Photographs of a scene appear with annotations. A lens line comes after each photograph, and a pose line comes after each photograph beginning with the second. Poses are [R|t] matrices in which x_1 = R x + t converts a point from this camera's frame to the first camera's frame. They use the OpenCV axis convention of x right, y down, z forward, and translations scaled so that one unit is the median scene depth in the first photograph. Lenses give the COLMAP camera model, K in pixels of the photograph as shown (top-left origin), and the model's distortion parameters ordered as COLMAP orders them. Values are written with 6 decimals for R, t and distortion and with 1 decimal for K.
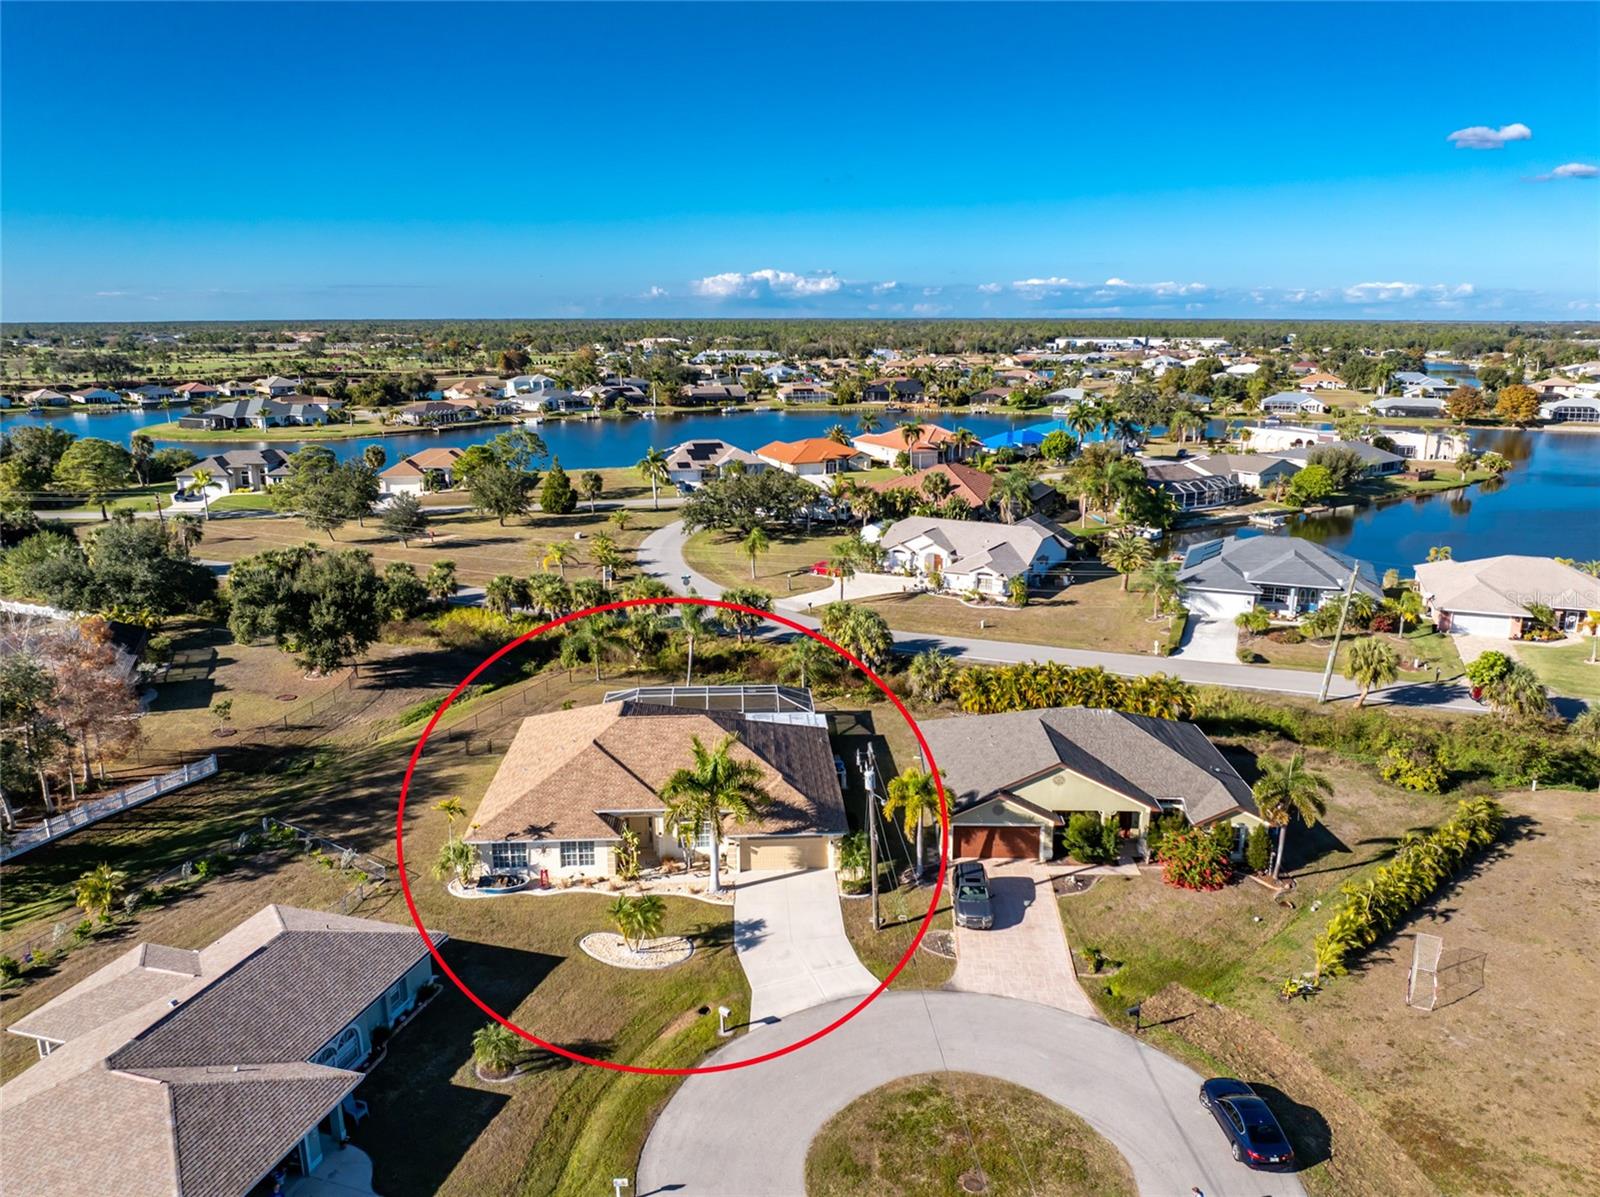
lens RADIAL K [[1143.7, 0, 799.5], [0, 1143.7, 637.9], [0, 0, 1]] dist [-0.033324, -0.003120]
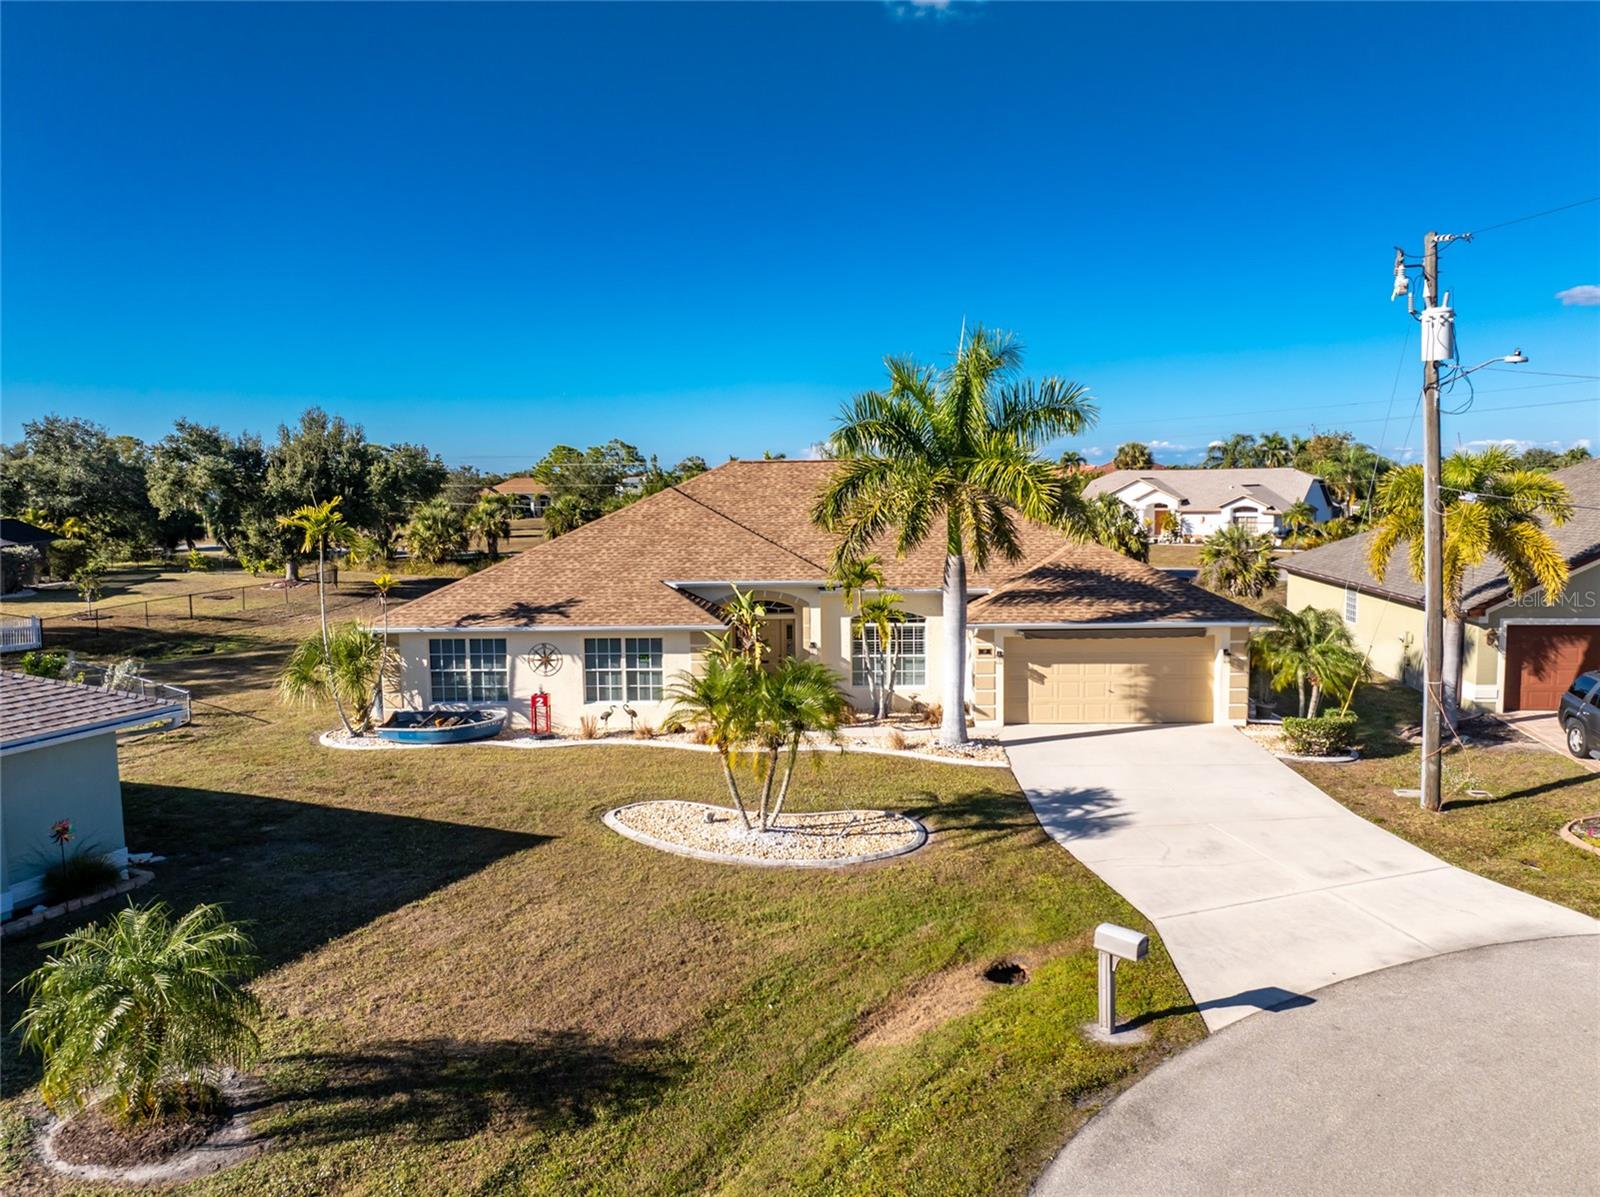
lens RADIAL K [[1143.7, 0, 802.6], [0, 1143.7, 614.5], [0, 0, 1]] dist [-0.033324, -0.003120]
pose [[0.995957, -0.002141, -0.089803, -0.088234], [-0.011838, 0.987869, -0.154838, 0.231726], [0.089045, 0.155275, 0.983850, 0.575385]]
